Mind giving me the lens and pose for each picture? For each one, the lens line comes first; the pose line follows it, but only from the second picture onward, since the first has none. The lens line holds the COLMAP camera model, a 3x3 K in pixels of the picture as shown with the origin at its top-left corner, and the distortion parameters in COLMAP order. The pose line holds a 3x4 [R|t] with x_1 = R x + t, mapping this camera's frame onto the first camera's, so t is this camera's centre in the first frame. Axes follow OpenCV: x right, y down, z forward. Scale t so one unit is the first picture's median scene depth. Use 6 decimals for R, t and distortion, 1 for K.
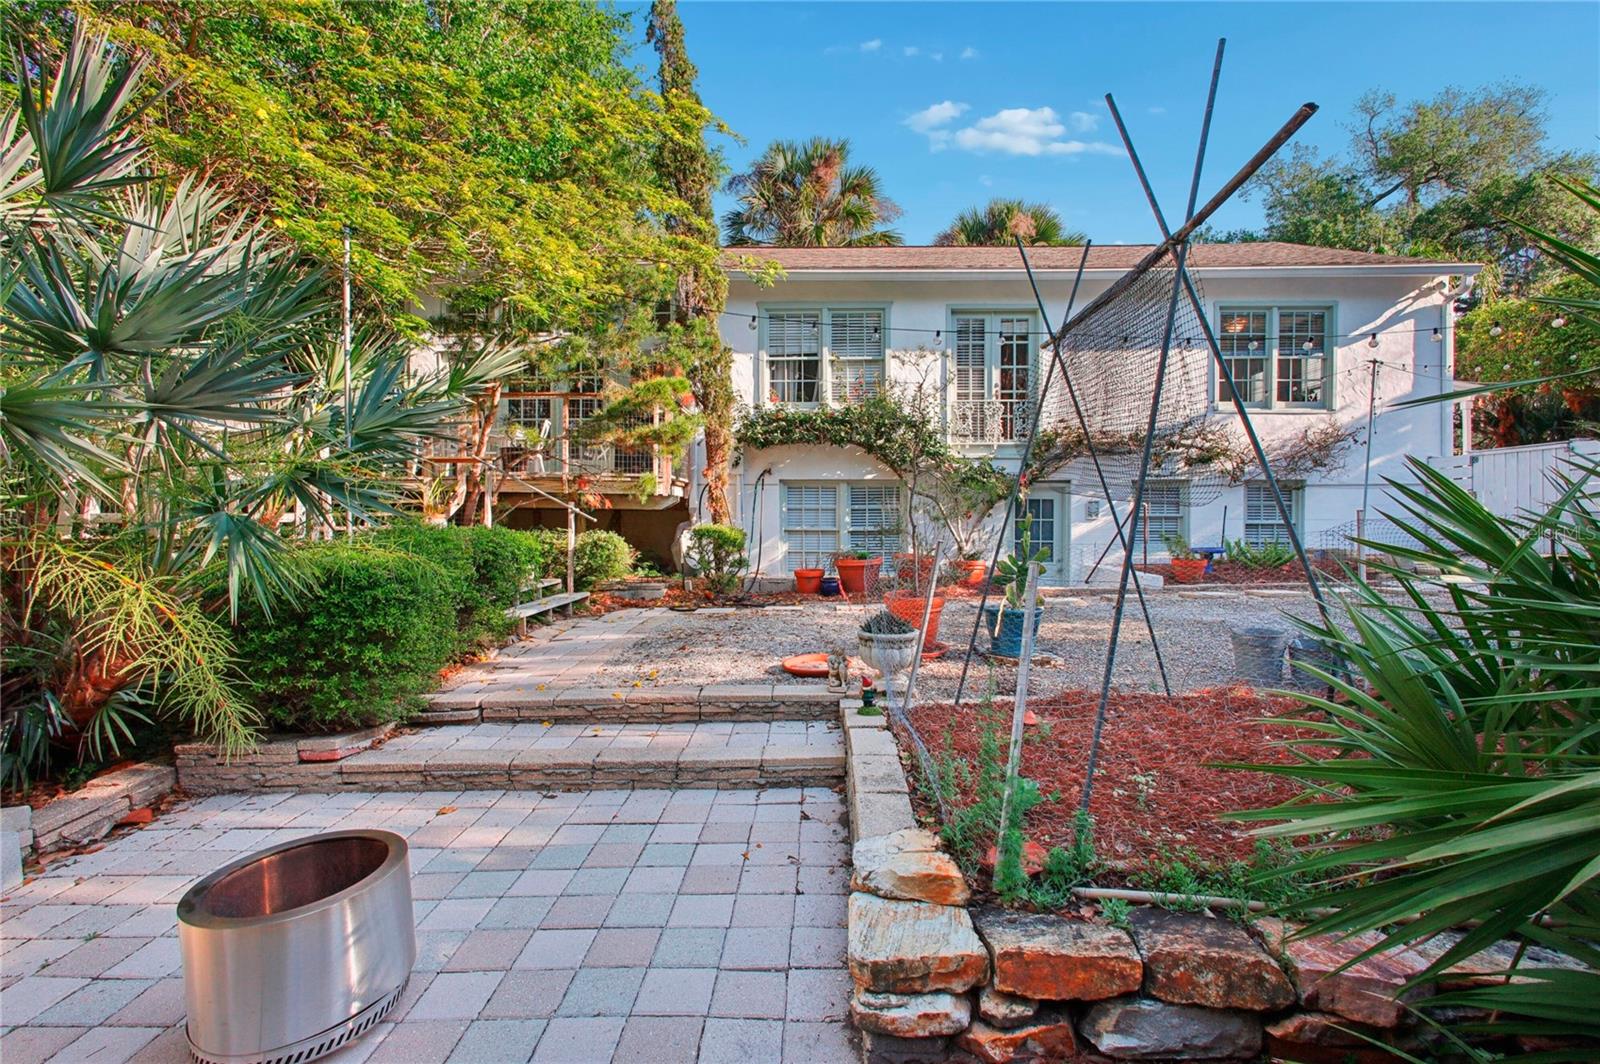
lens RADIAL K [[750.7, 0, 802.1], [0, 750.7, 530.8], [0, 0, 1]] dist [0.001691, -0.000441]
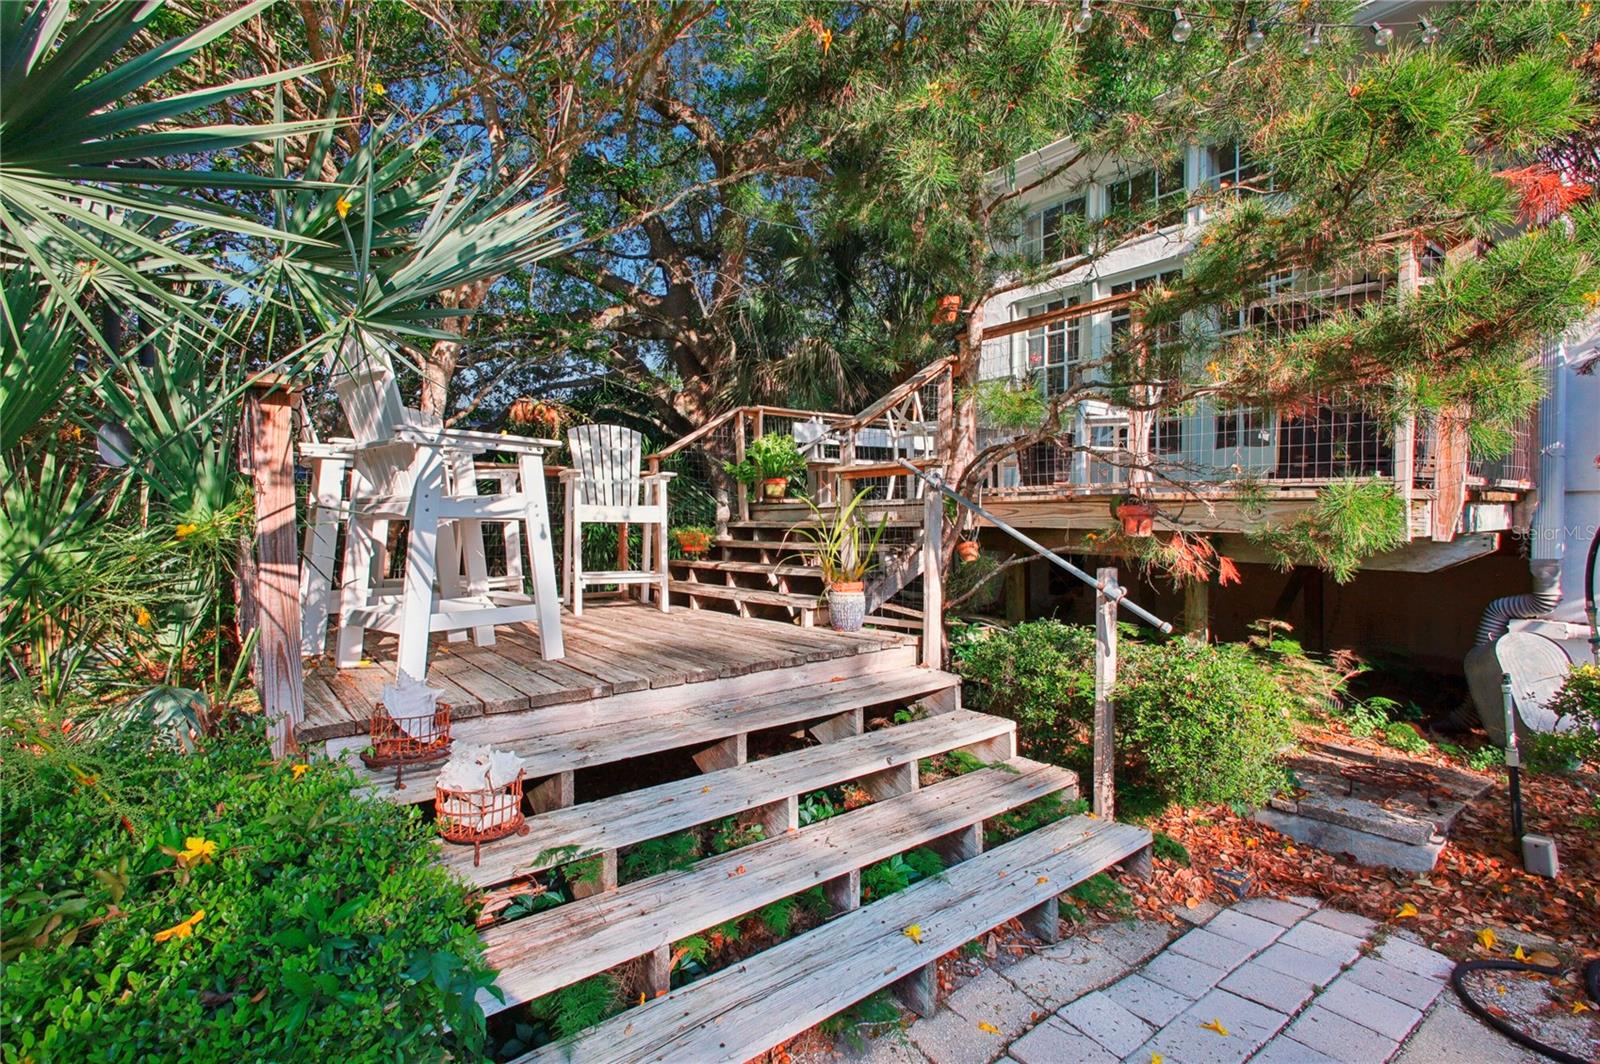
lens RADIAL K [[750.7, 0, 802.6], [0, 750.7, 526.2], [0, 0, 1]] dist [0.001691, -0.000441]
pose [[0.624636, 0.003724, -0.780907, -0.042871], [-0.003590, 0.999992, 0.001898, -0.022265], [0.780908, 0.001618, 0.624644, 0.245693]]
